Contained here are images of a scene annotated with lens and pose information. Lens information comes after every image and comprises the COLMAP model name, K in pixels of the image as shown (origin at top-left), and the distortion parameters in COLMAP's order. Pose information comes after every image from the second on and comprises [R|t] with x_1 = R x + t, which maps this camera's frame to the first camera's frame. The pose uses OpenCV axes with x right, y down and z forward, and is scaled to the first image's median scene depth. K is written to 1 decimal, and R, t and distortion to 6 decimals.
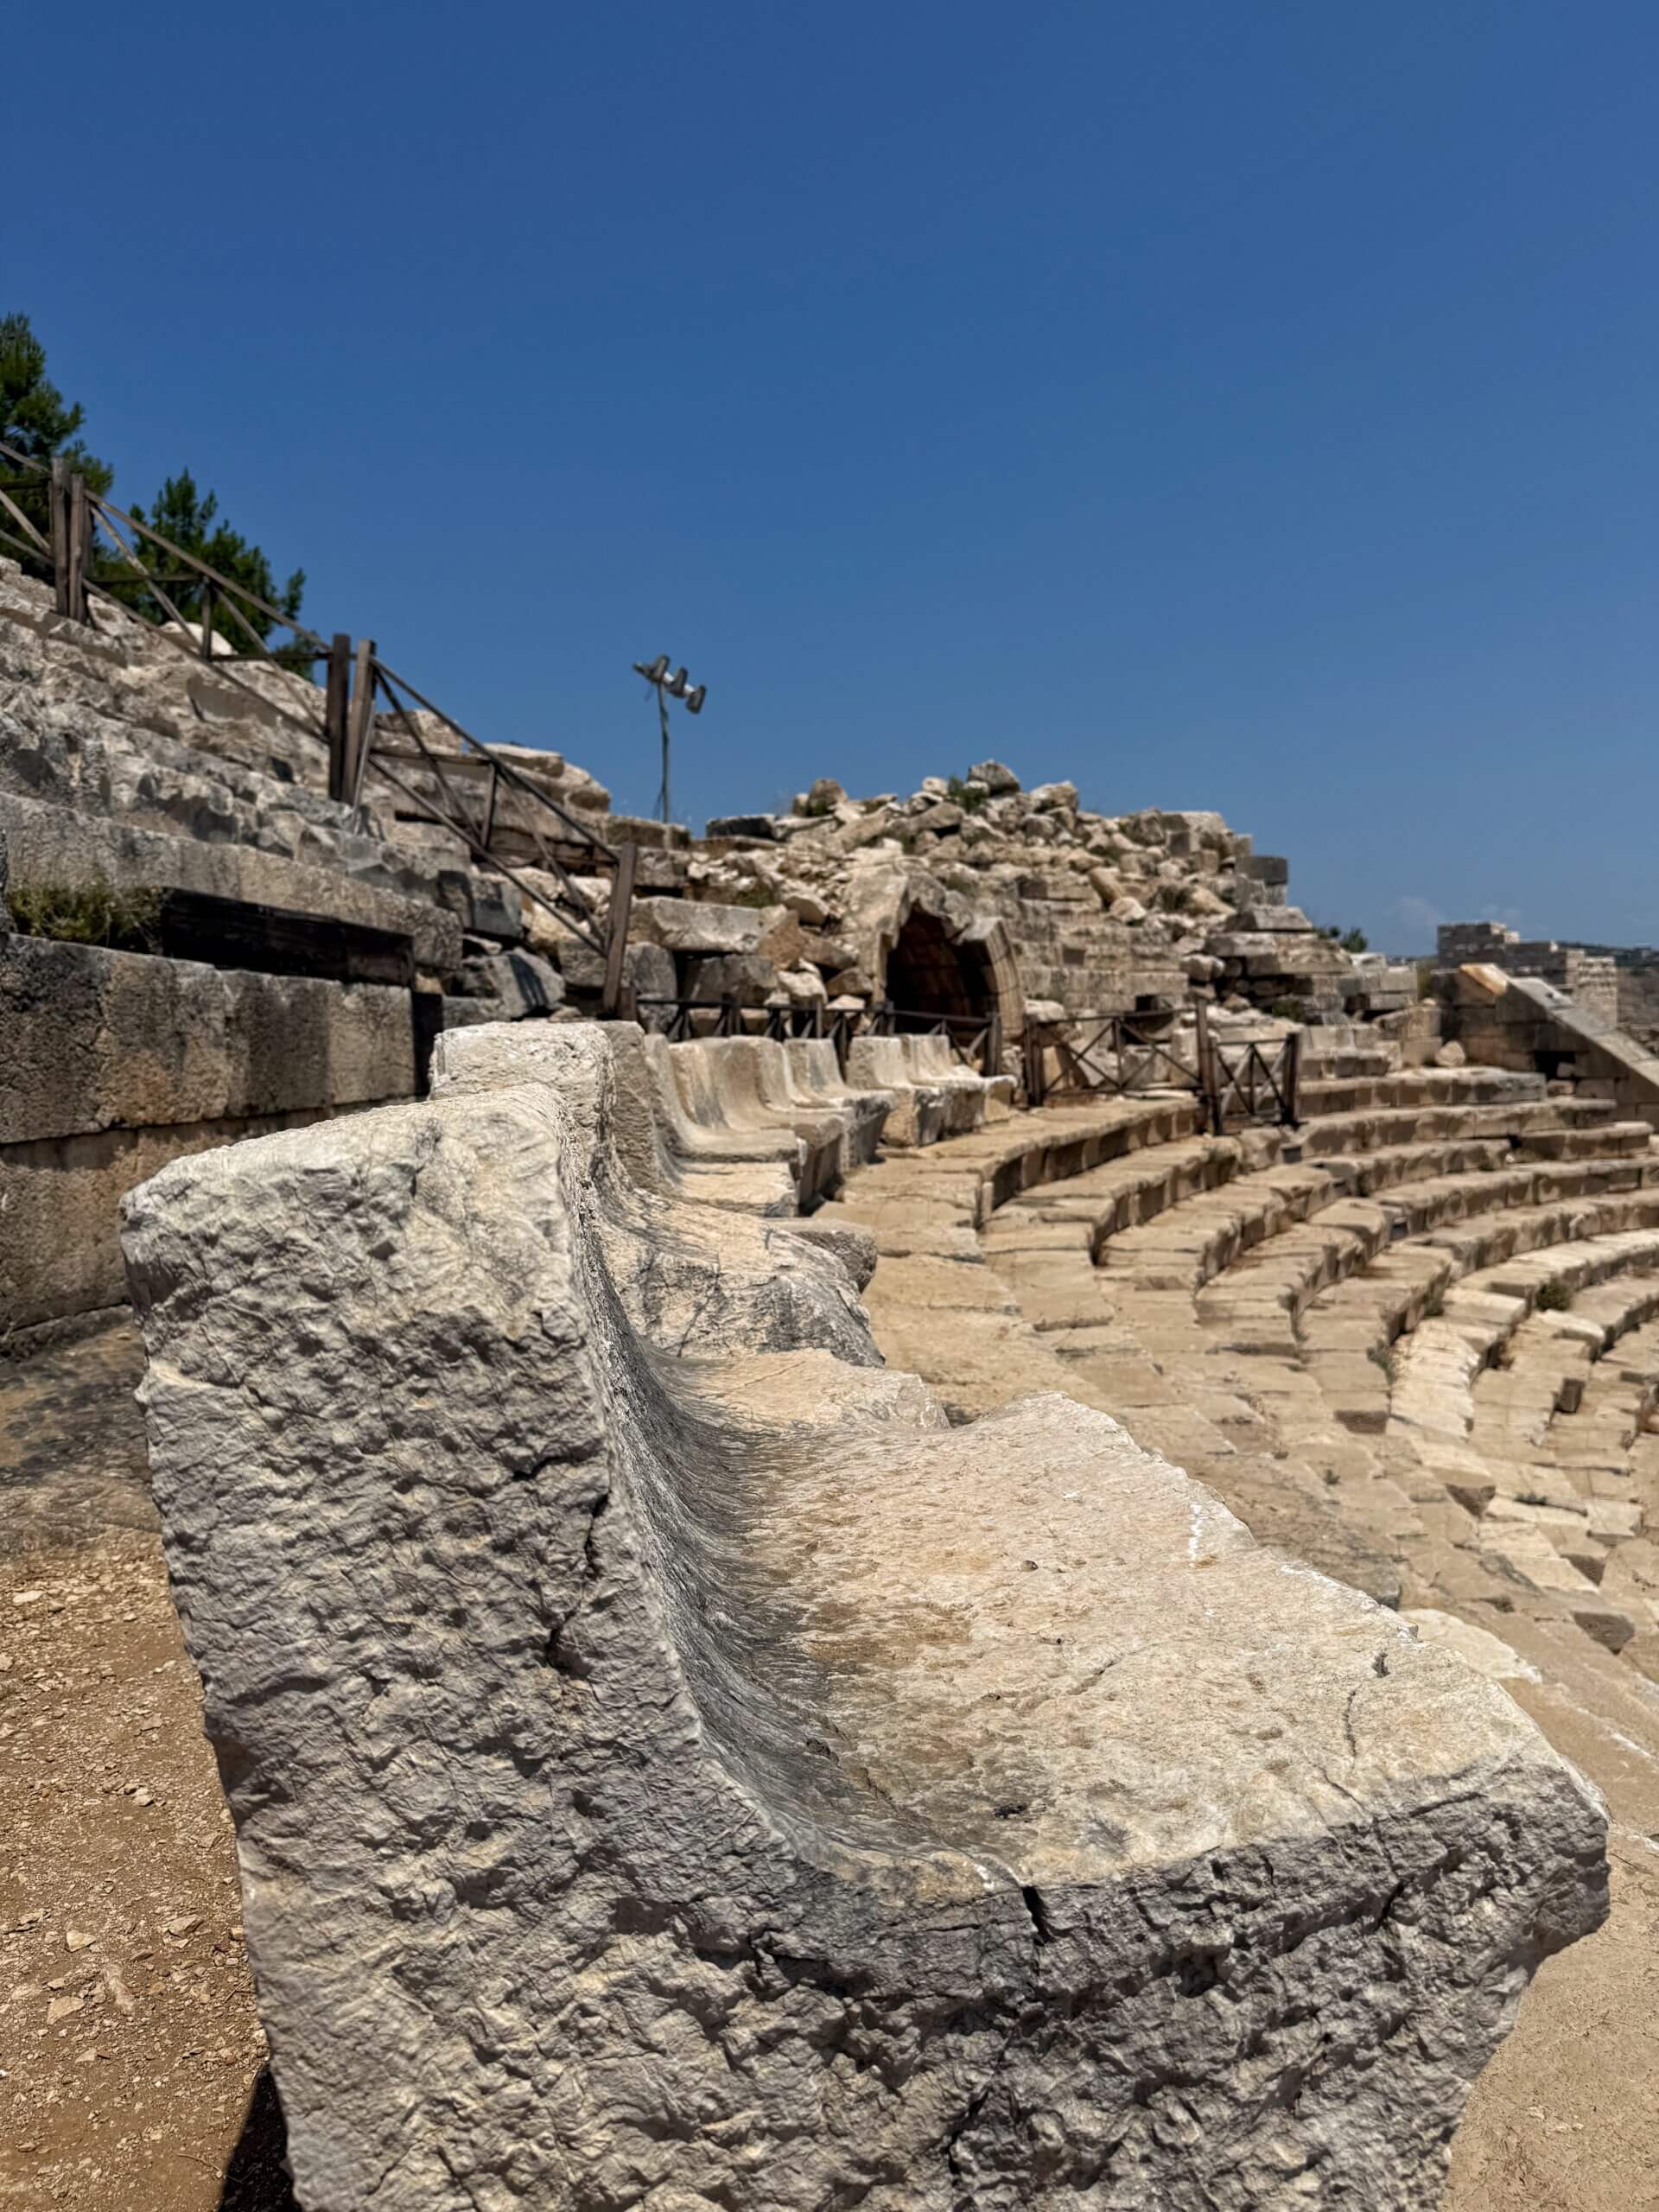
lens RADIAL K [[1572.1, 0, 853.8], [0, 1572.1, 1140.9], [0, 0, 1]] dist [0.197549, -0.408917]
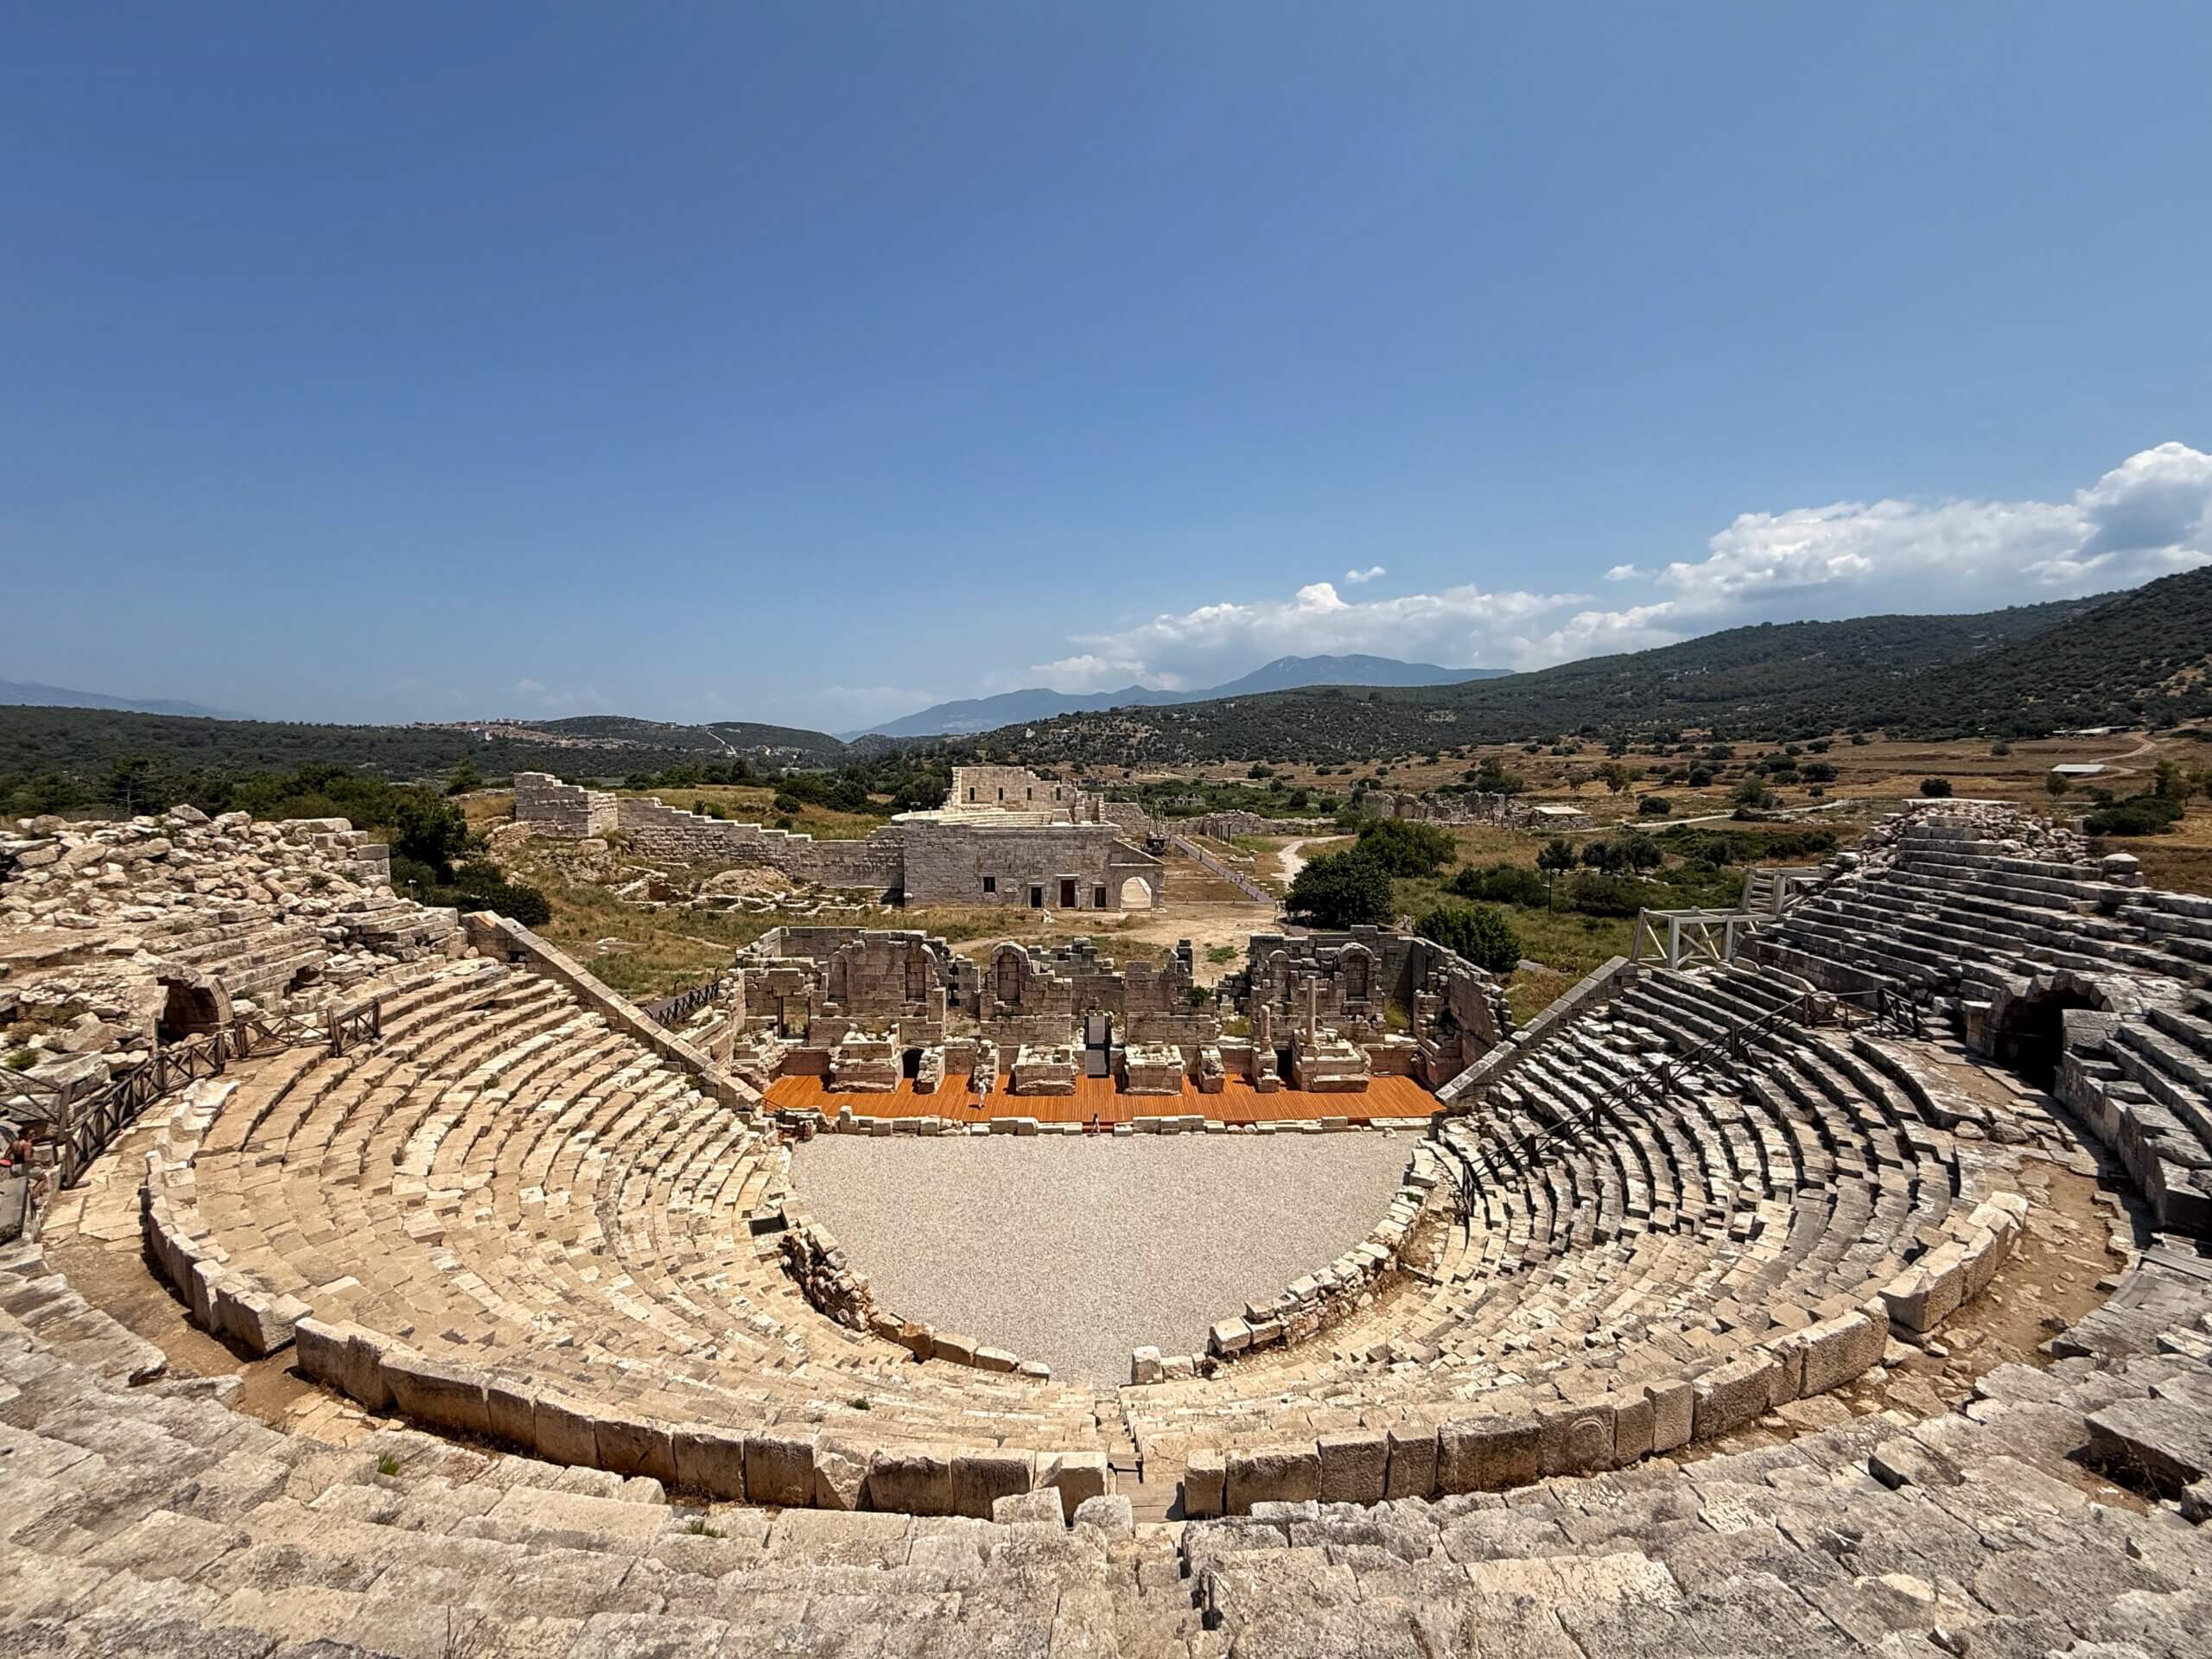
lens RADIAL K [[922.0, 0, 1106.0], [0, 922.0, 829.5], [0, 0, 1]] dist [-0.000255, 0.000194]
pose [[0.628001, -0.036841, 0.777340, -0.104201], [0.040000, 0.999087, 0.015036, -0.258724], [-0.777184, 0.021651, 0.628901, -0.685264]]
